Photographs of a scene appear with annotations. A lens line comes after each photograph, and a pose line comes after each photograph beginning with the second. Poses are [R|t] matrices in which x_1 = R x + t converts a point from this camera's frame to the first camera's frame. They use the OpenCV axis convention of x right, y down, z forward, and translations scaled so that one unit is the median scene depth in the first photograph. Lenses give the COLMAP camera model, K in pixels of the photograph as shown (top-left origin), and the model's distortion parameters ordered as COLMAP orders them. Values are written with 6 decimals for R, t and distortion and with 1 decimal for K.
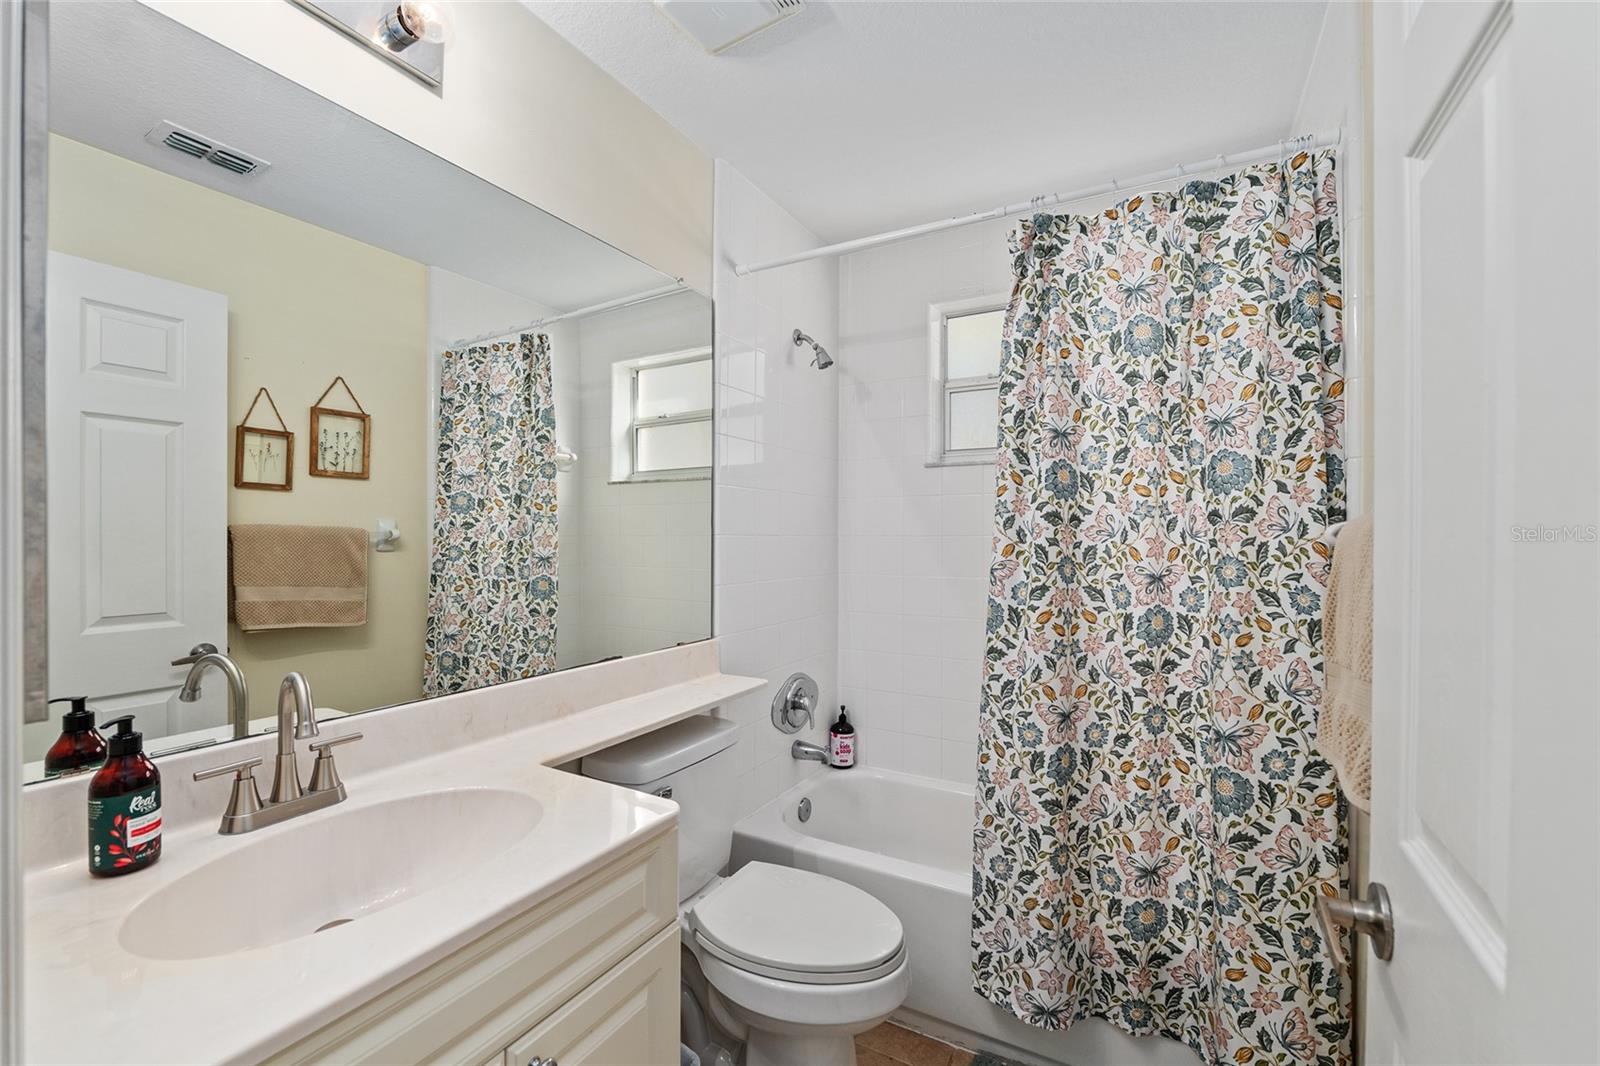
lens RADIAL K [[662.4, 0, 790.4], [0, 662.4, 531.5], [0, 0, 1]] dist [-0.010037, 0.000269]
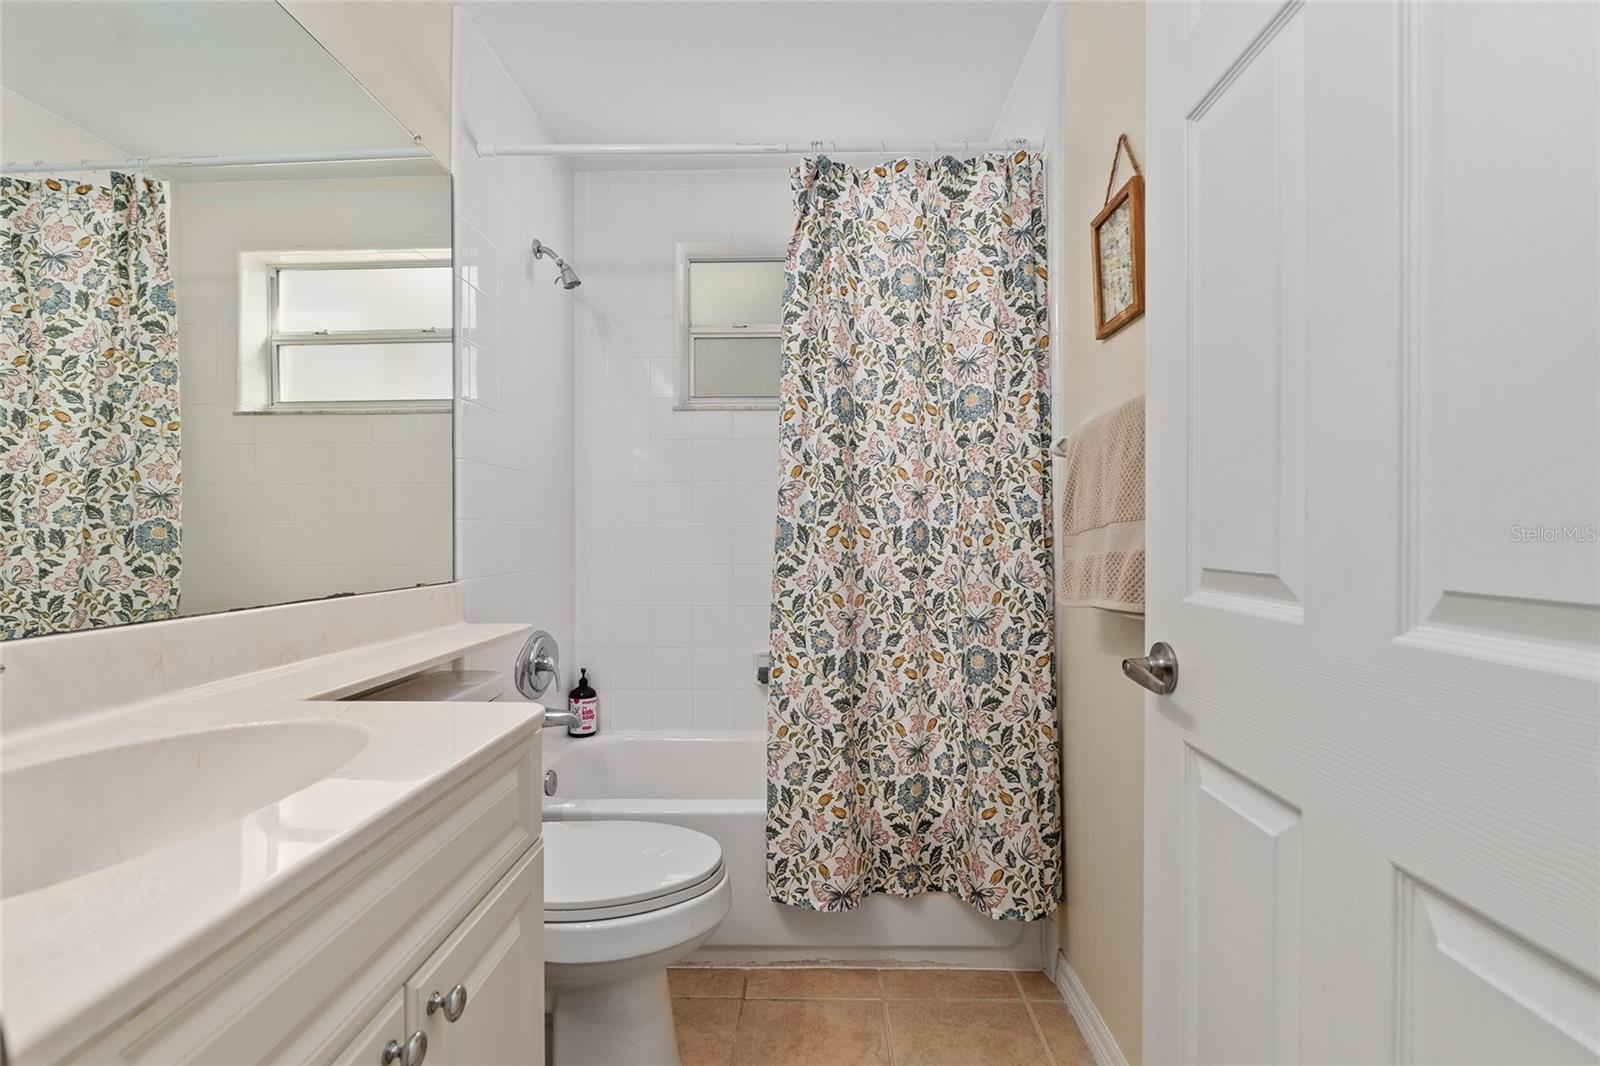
lens RADIAL K [[702.0, 0, 801.3], [0, 702.0, 527.5], [0, 0, 1]] dist [-0.002316, -0.001552]
pose [[0.878389, -0.002675, 0.477939, -0.207561], [0.002299, 0.999996, 0.001371, 0.123346], [-0.477941, -0.000105, 0.878392, 0.024364]]
